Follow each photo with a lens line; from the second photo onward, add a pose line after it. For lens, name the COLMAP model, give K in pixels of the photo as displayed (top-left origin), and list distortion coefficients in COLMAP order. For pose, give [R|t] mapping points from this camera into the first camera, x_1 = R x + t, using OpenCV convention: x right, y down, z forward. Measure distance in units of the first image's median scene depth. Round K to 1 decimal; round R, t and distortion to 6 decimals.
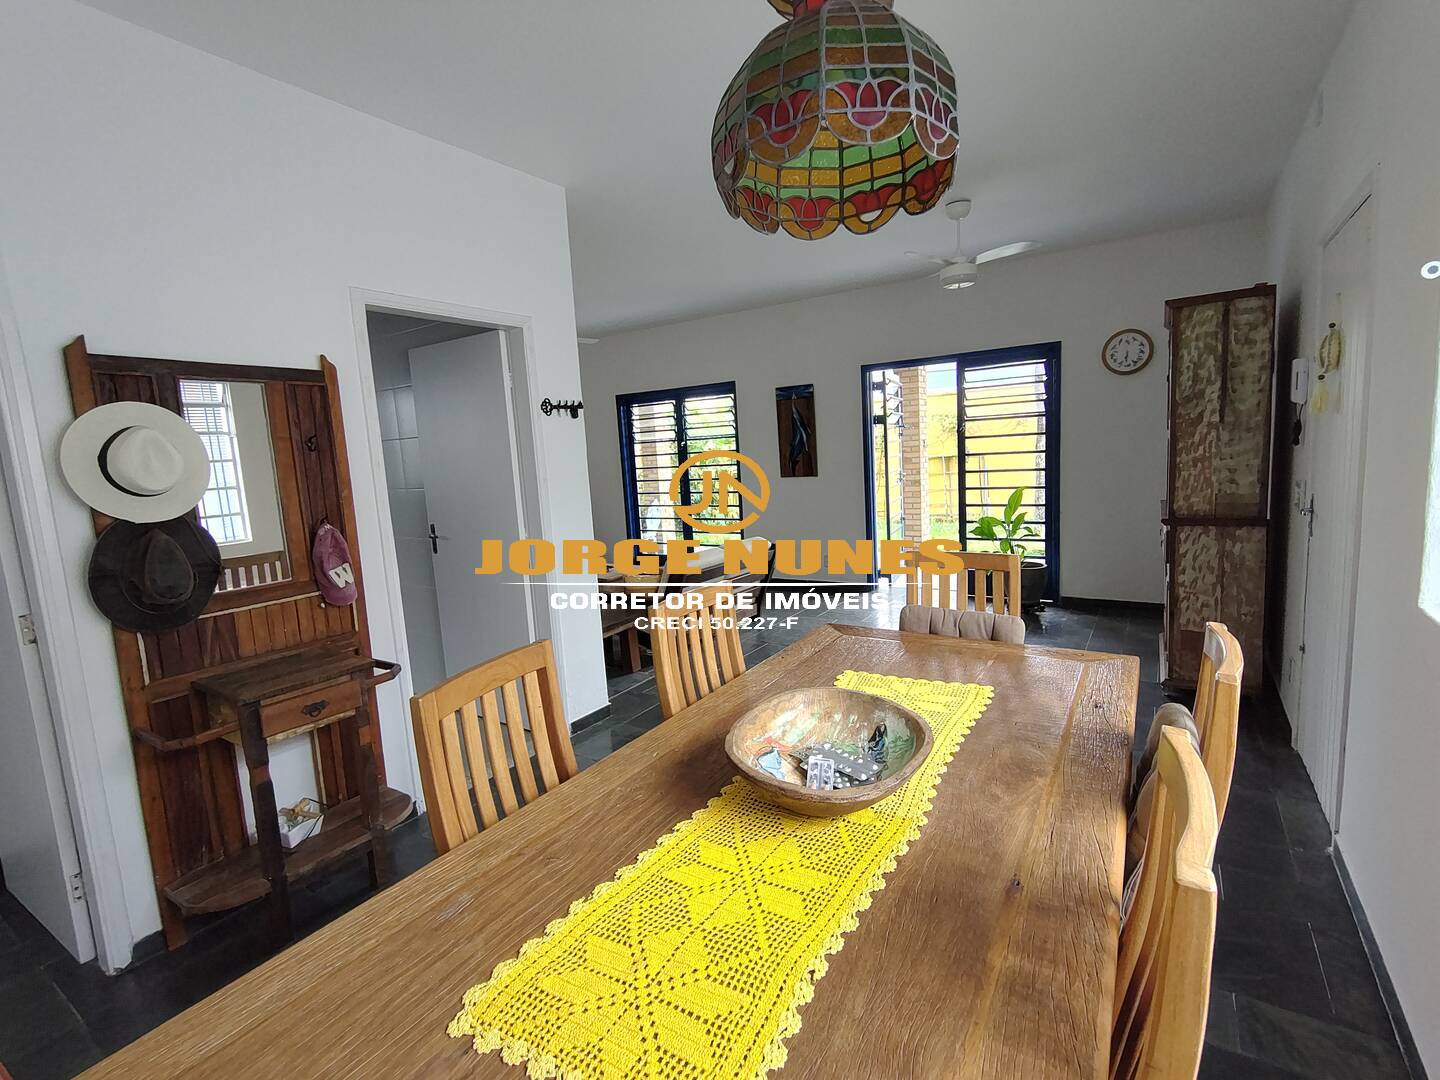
lens RADIAL K [[663.7, 0, 728.2], [0, 663.7, 531.8], [0, 0, 1]] dist [-0.001100, -0.002666]
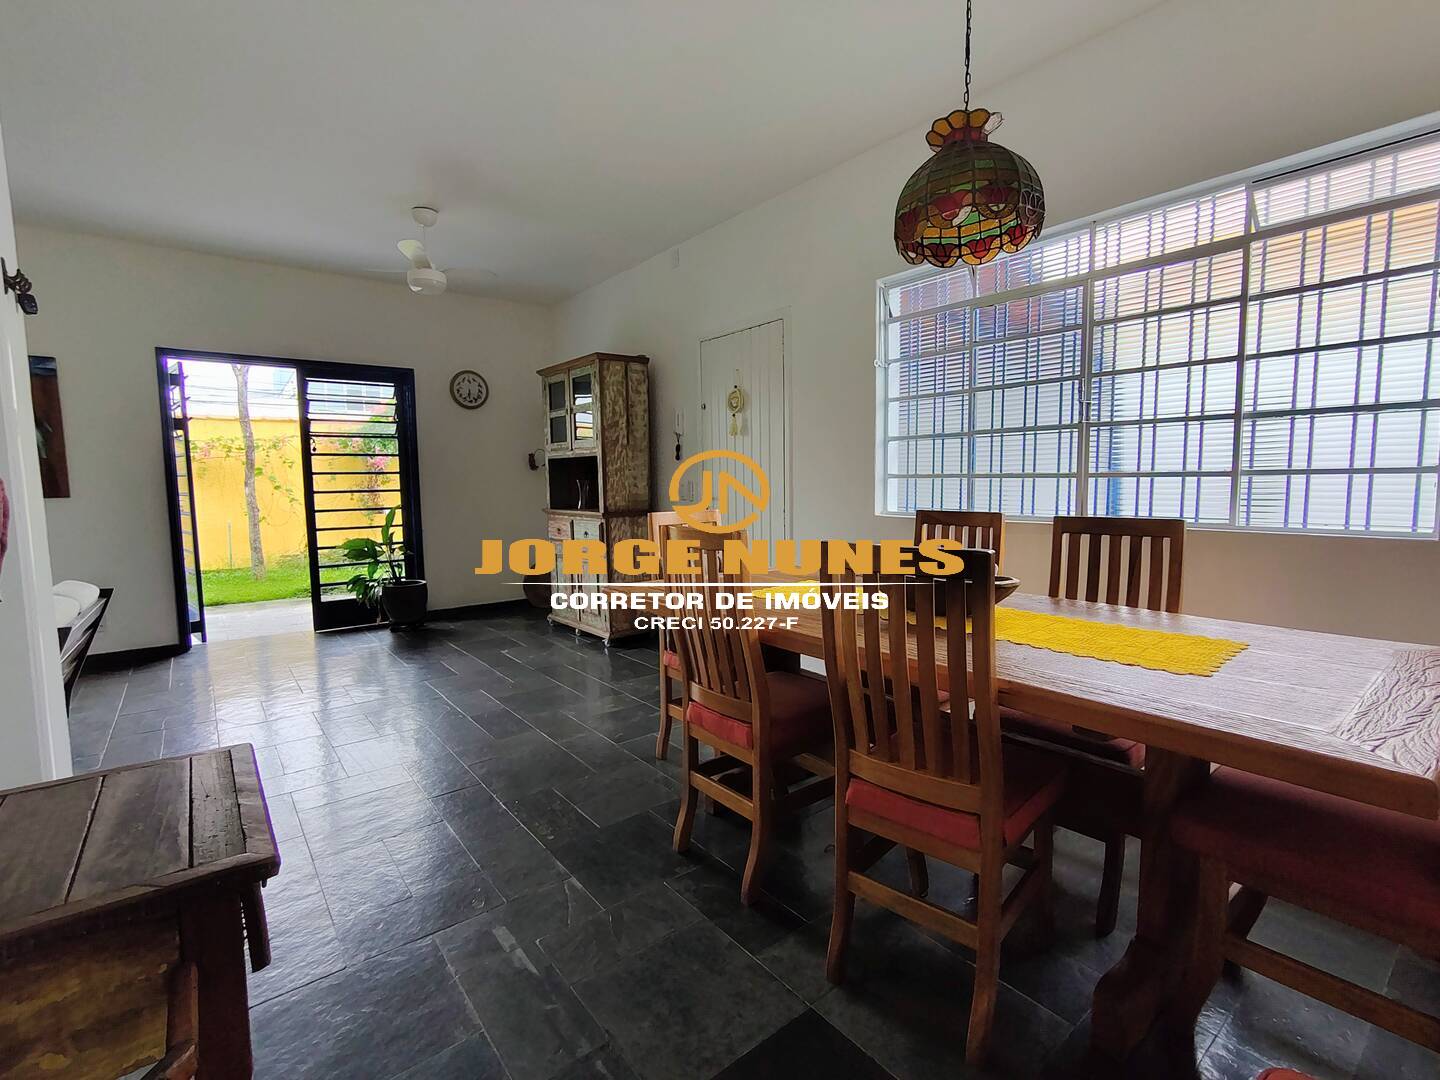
lens RADIAL K [[663.7, 0, 732.2], [0, 663.7, 542.2], [0, 0, 1]] dist [-0.001100, -0.002666]
pose [[0.288163, -0.039490, 0.956767, -0.383526], [0.122514, 0.992459, 0.004064, 0.044989], [-0.949712, 0.116046, 0.290828, 0.252442]]
